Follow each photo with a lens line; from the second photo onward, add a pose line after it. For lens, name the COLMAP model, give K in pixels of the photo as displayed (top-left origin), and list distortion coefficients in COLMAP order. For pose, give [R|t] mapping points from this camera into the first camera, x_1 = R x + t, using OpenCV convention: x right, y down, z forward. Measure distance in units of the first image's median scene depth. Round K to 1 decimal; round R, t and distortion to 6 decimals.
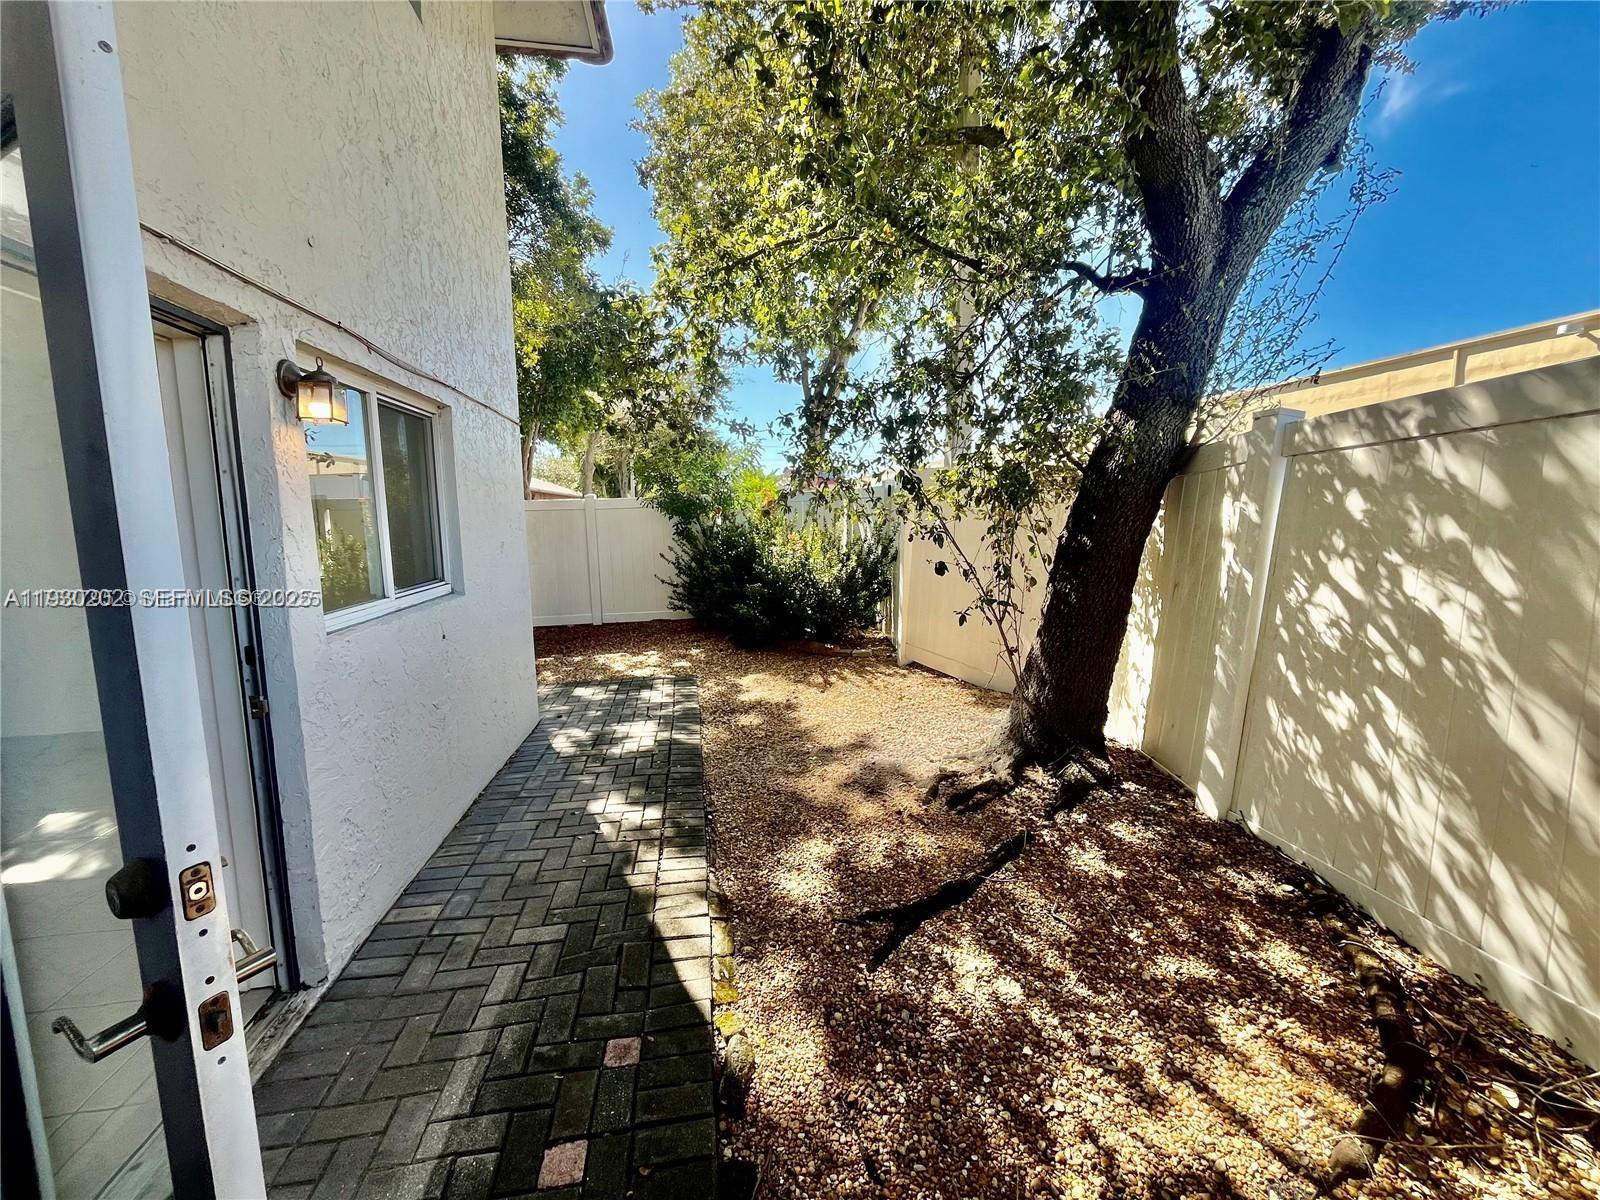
lens RADIAL K [[650.7, 0, 796.0], [0, 650.7, 588.5], [0, 0, 1]] dist [-0.001072, 0.000160]
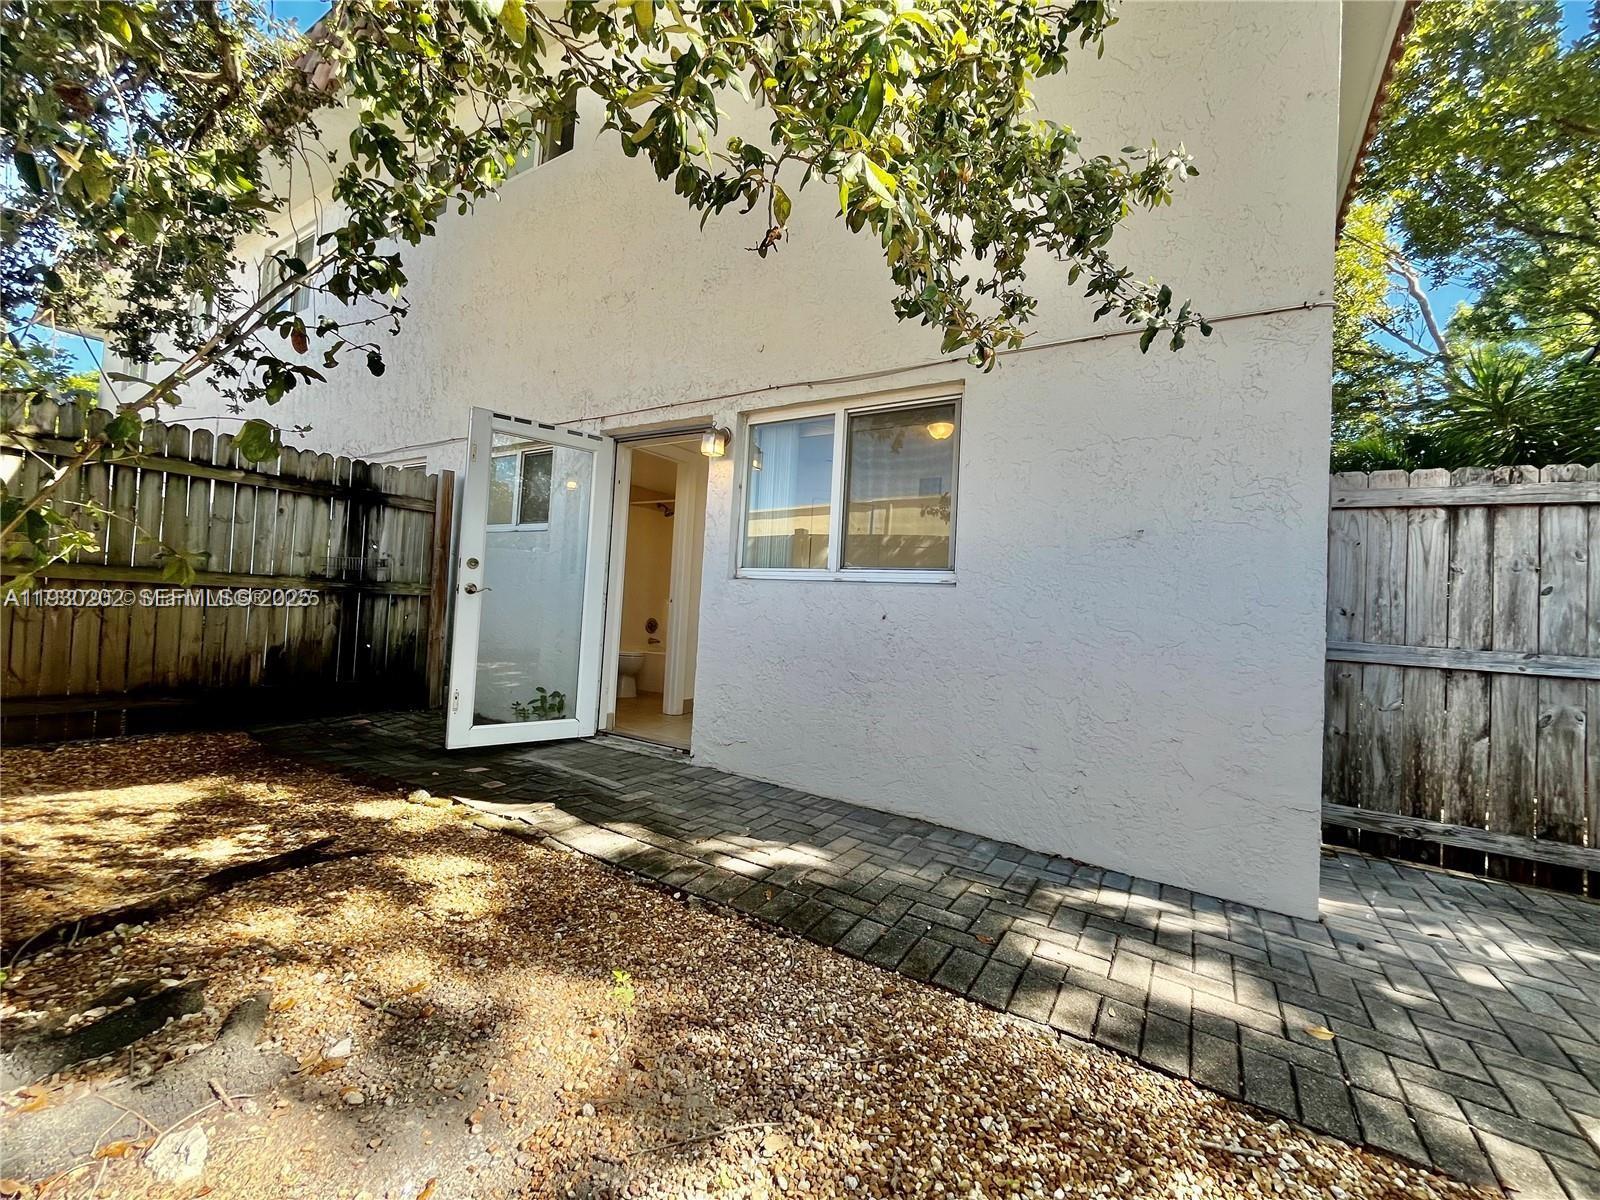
lens RADIAL K [[650.4, 0, 800.7], [0, 650.4, 588.4], [0, 0, 1]] dist [-0.001721, -0.000273]
pose [[-0.656131, -0.044001, -0.753363, 0.343017], [-0.130063, 0.989954, 0.055457, -0.010288], [0.743354, 0.134372, -0.655262, 1.734255]]
